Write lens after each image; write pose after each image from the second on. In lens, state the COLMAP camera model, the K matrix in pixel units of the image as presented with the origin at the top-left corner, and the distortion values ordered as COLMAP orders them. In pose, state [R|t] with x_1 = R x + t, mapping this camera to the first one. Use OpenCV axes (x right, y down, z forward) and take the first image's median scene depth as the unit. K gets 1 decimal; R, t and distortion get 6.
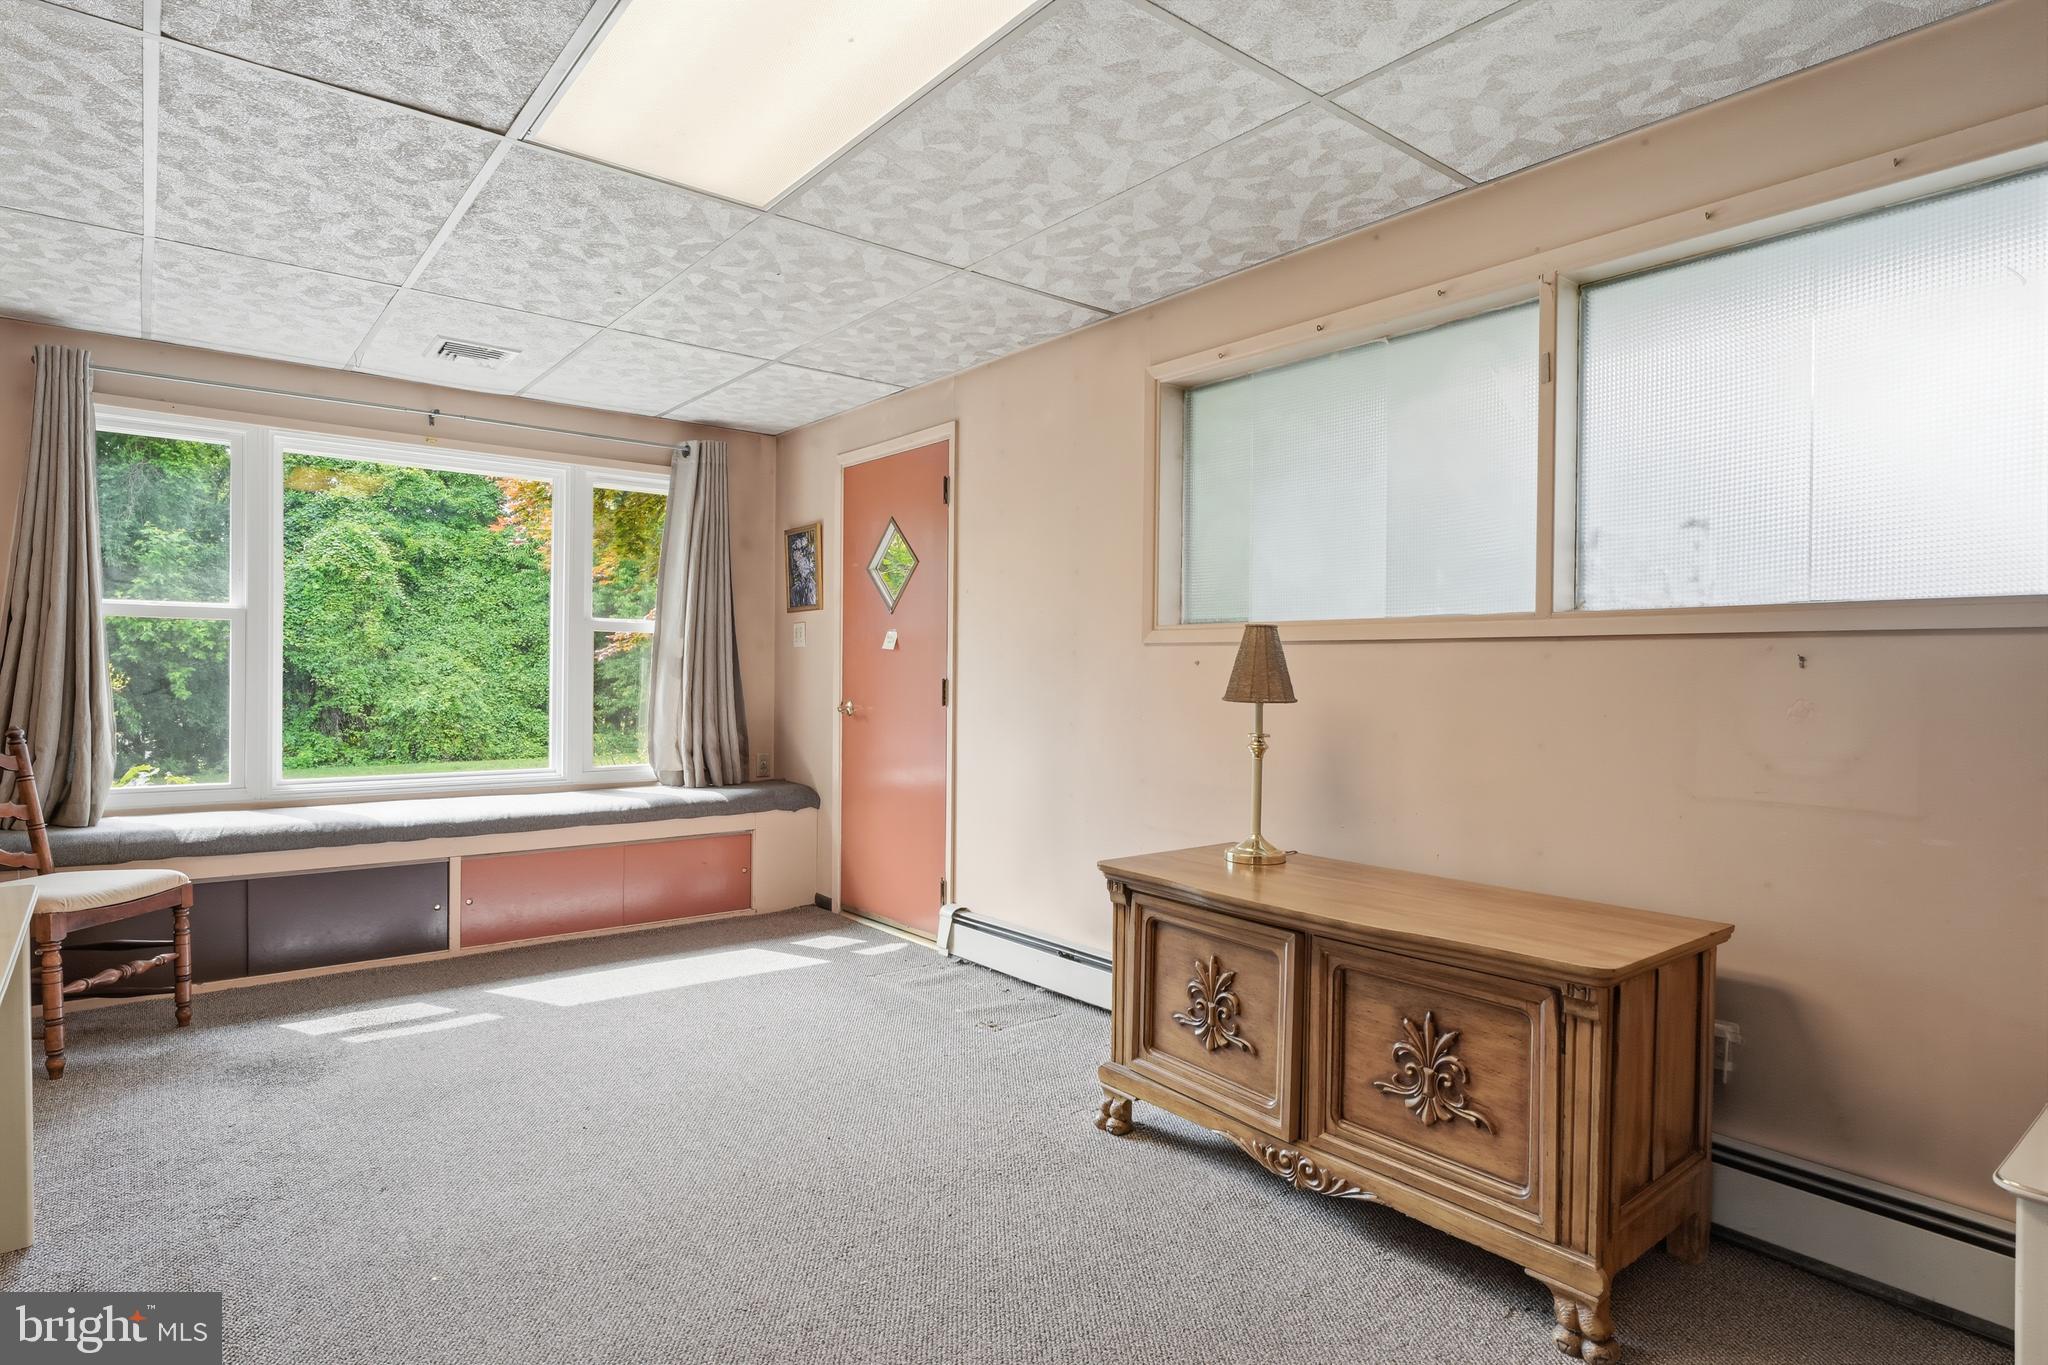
lens RADIAL K [[1088.3, 0, 1025.2], [0, 1088.3, 680.9], [0, 0, 1]] dist [0.002277, -0.000091]
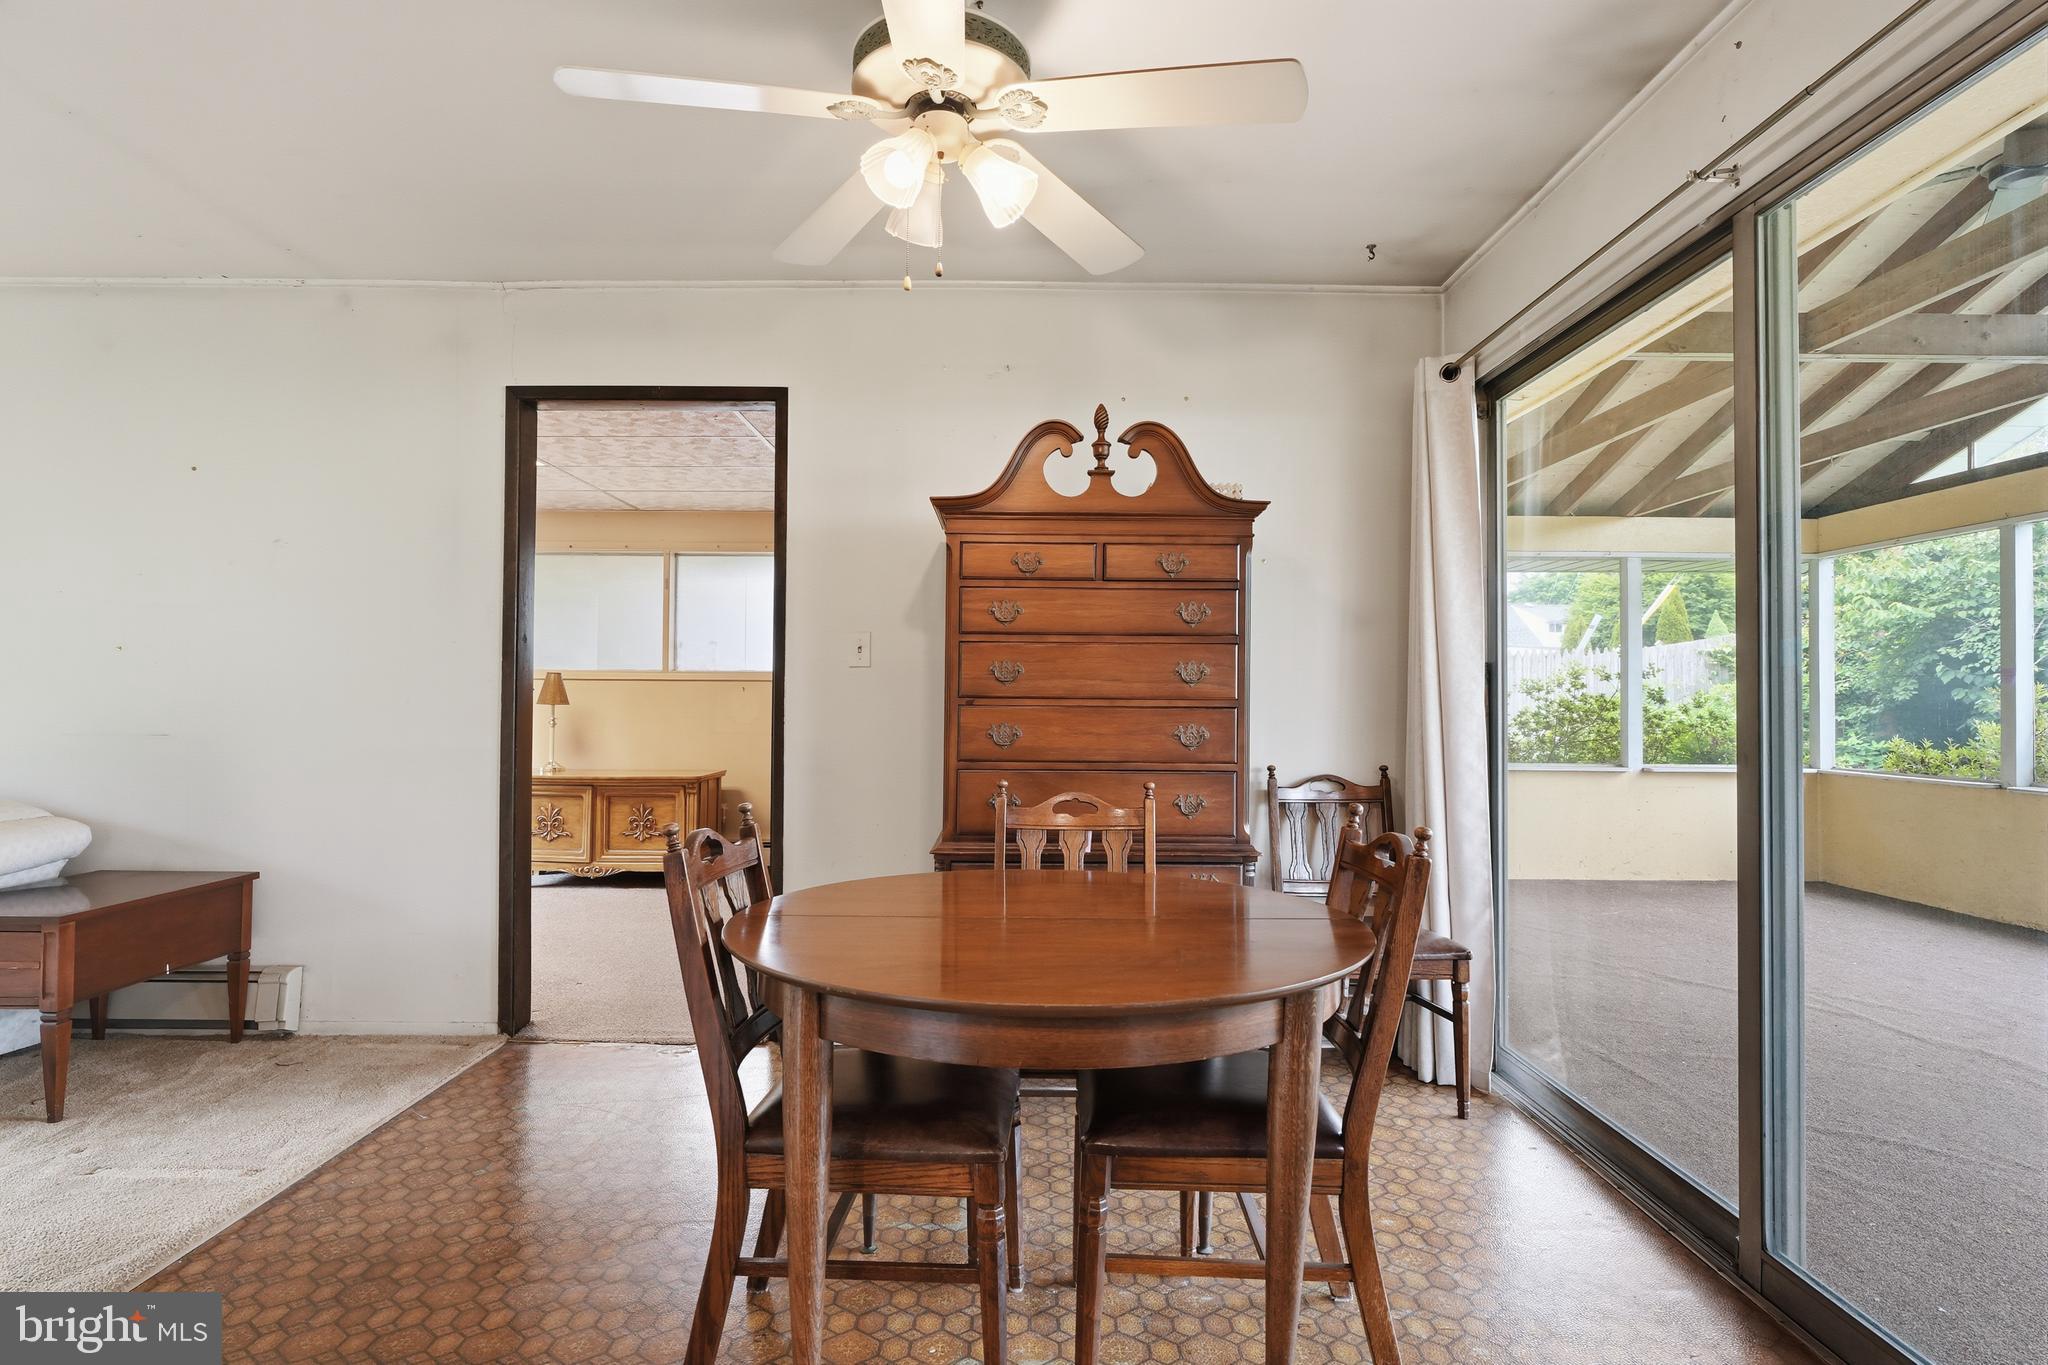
lens RADIAL K [[1088.3, 0, 1019.2], [0, 1088.3, 687.6], [0, 0, 1]] dist [0.002277, -0.000091]
pose [[0.630956, 0.003211, 0.775812, -1.204961], [0.009641, 0.999882, -0.011979, 0.023895], [-0.775759, 0.015038, 0.630850, -1.582164]]
